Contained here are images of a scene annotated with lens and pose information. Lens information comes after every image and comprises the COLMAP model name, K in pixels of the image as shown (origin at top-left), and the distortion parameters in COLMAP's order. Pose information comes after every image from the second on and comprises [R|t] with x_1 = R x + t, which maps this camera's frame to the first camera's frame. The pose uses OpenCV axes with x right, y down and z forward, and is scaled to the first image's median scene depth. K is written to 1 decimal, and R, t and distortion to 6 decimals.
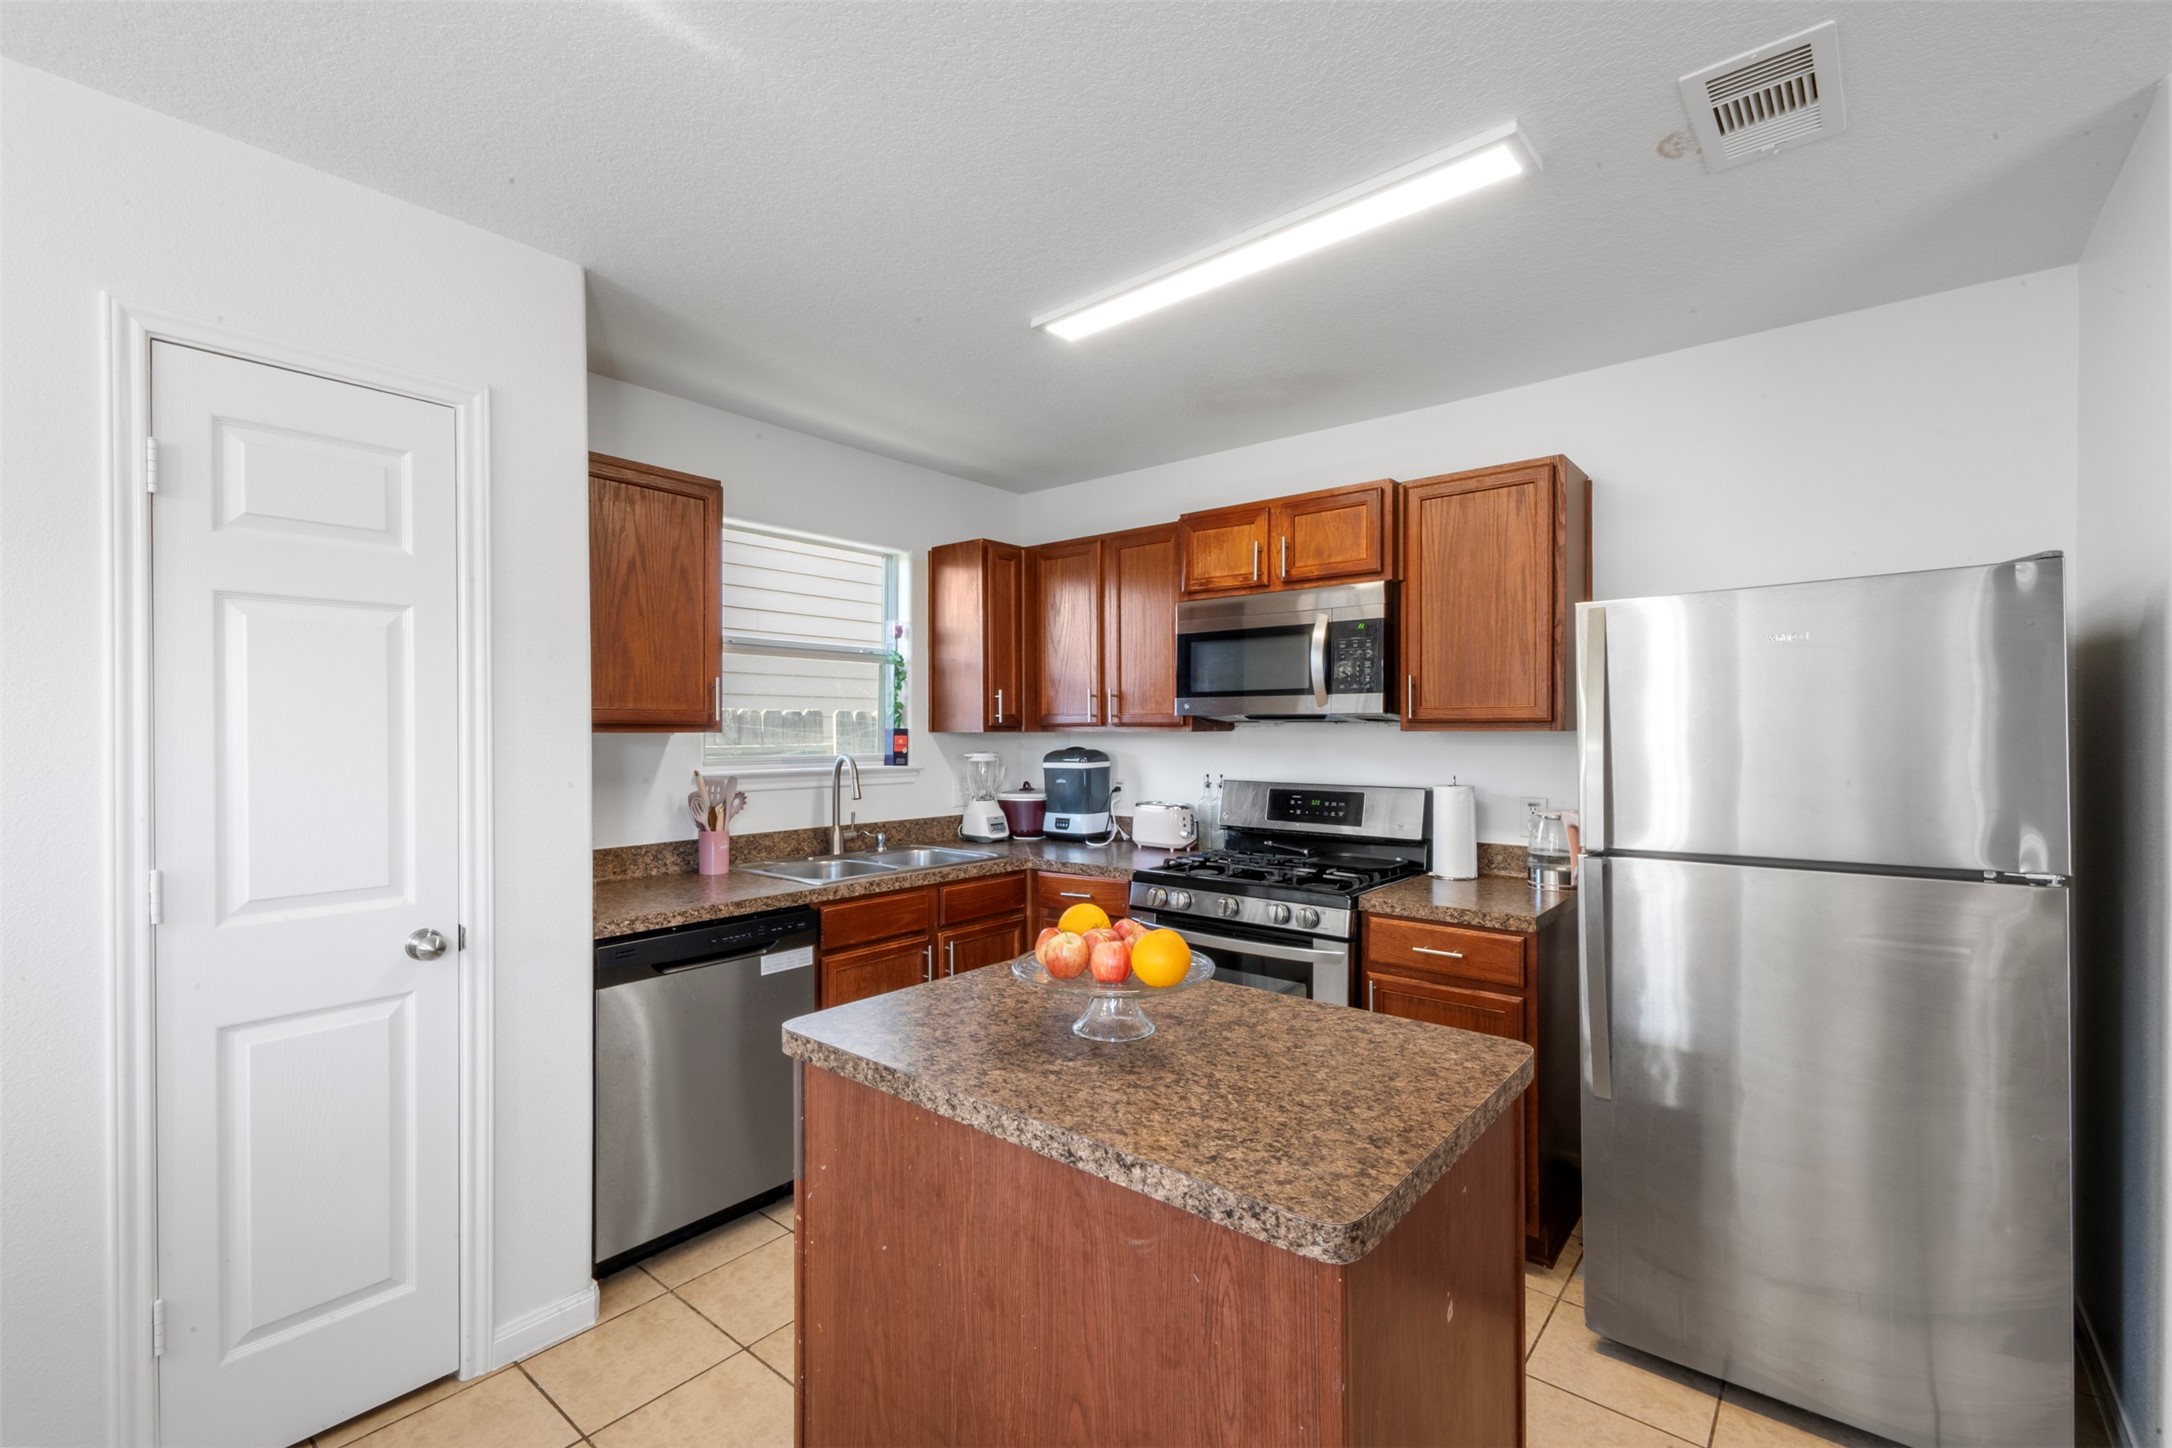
lens RADIAL K [[939.2, 0, 1063.9], [0, 939.2, 729.4], [0, 0, 1]] dist [0.008377, 0.000736]
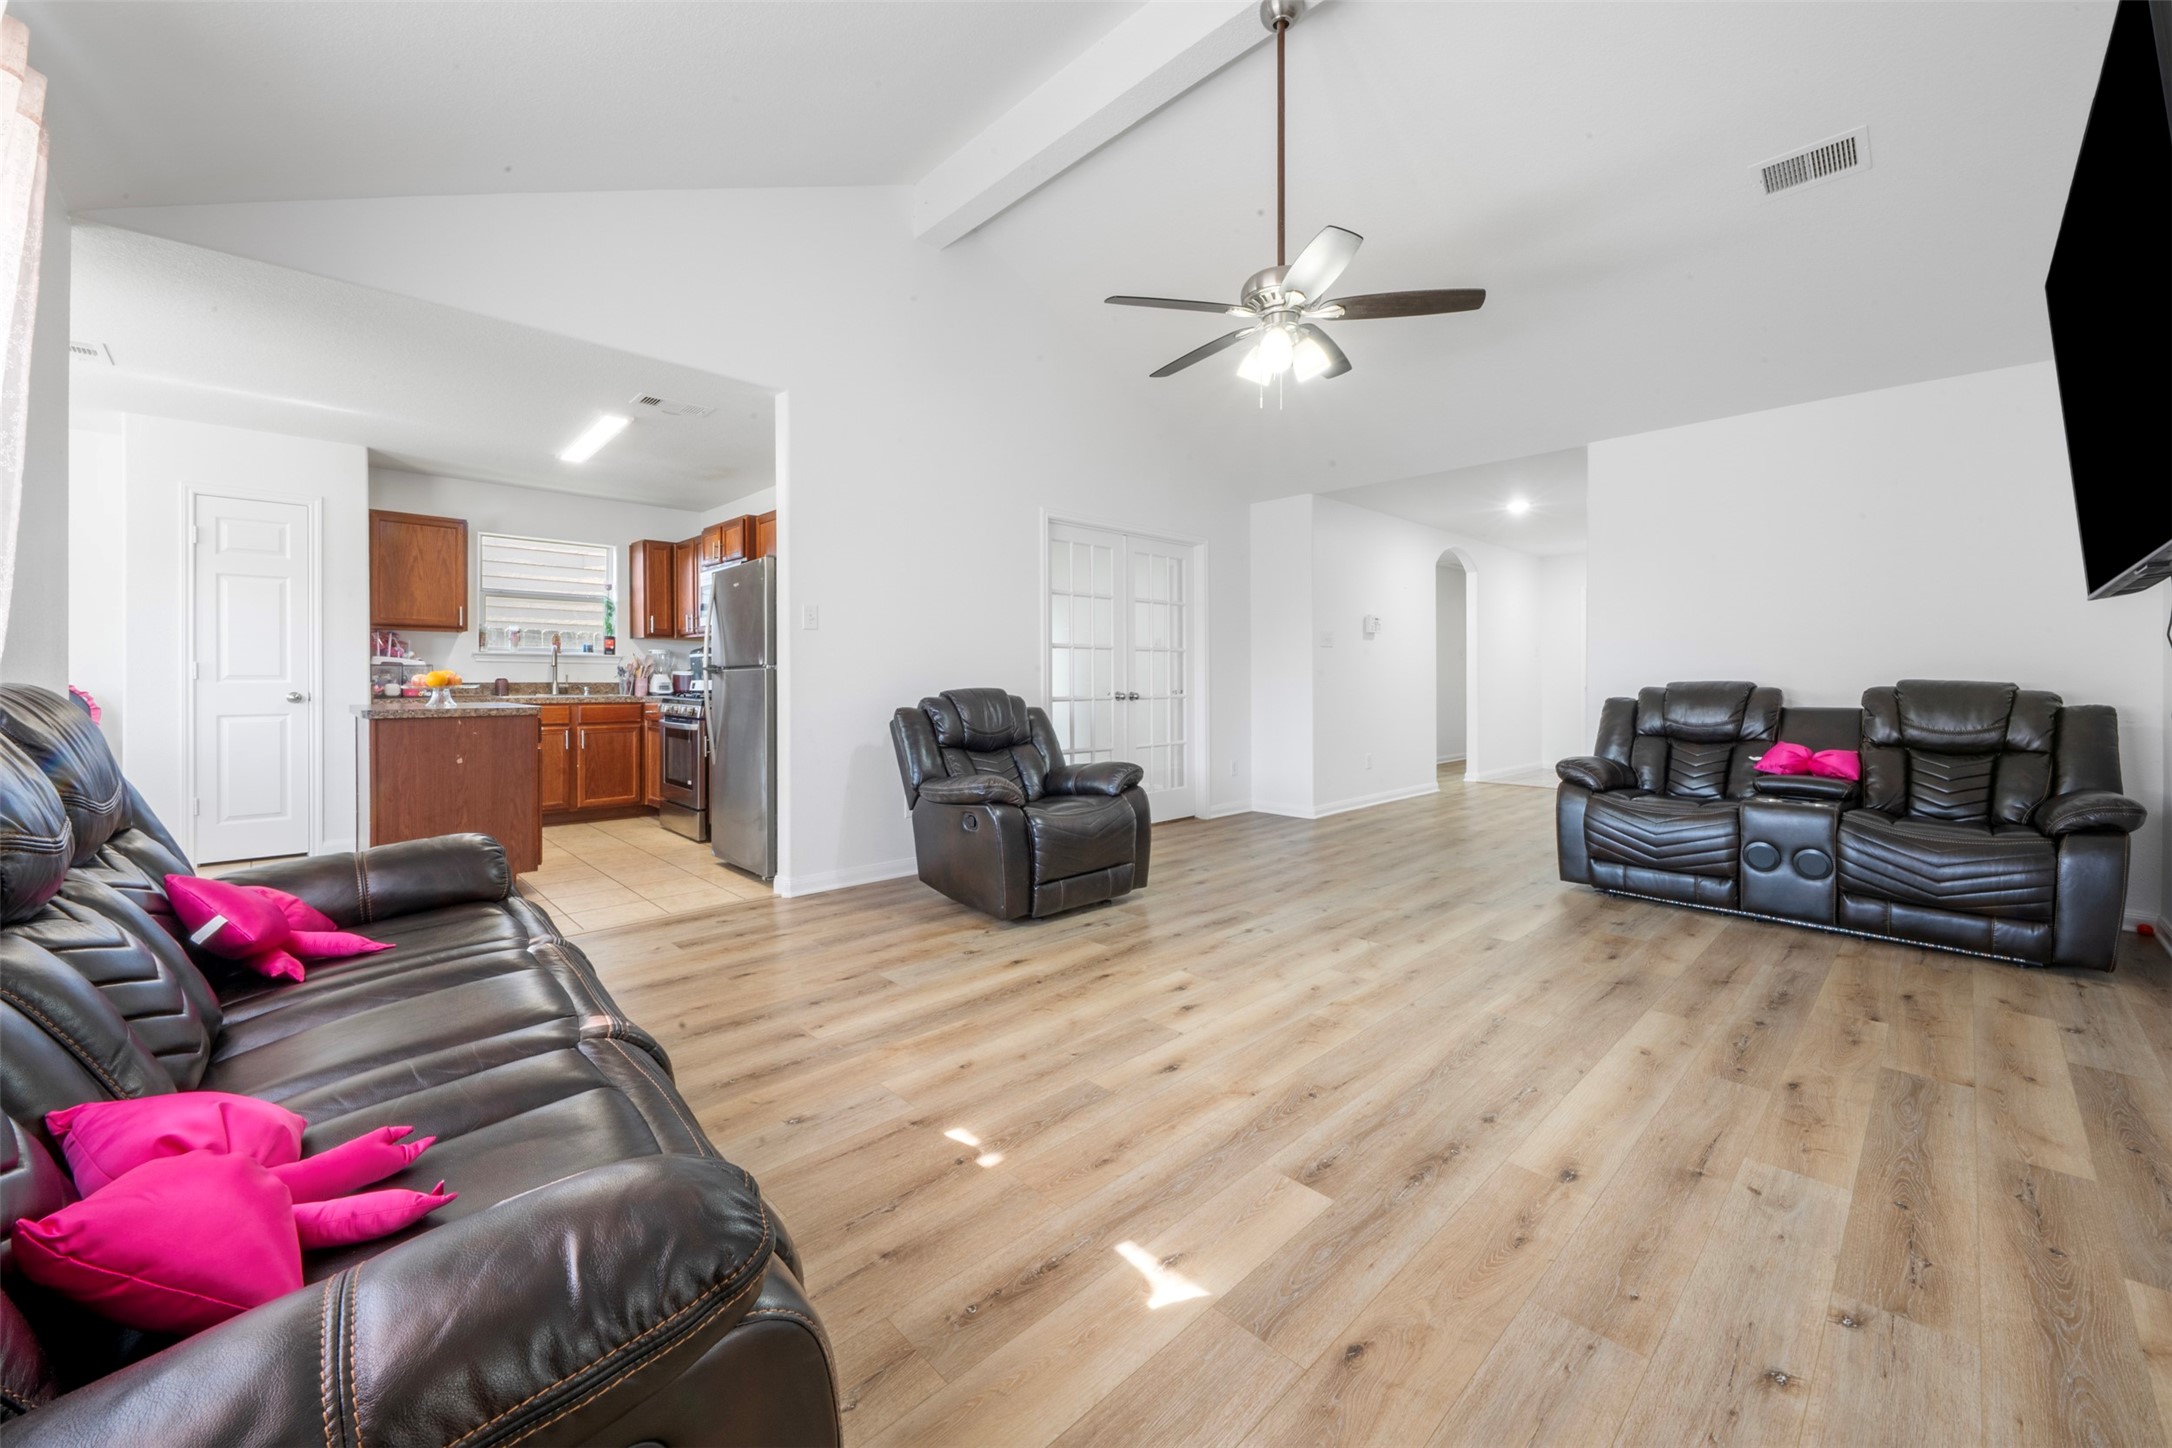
lens RADIAL K [[826.0, 0, 1071.6], [0, 826.0, 684.7], [0, 0, 1]] dist [0.005399, -0.000697]
pose [[0.993972, 0.005213, -0.109510, 1.386510], [-0.004115, 0.999939, 0.010257, 0.111696], [0.109557, -0.009745, 0.993933, -0.883155]]
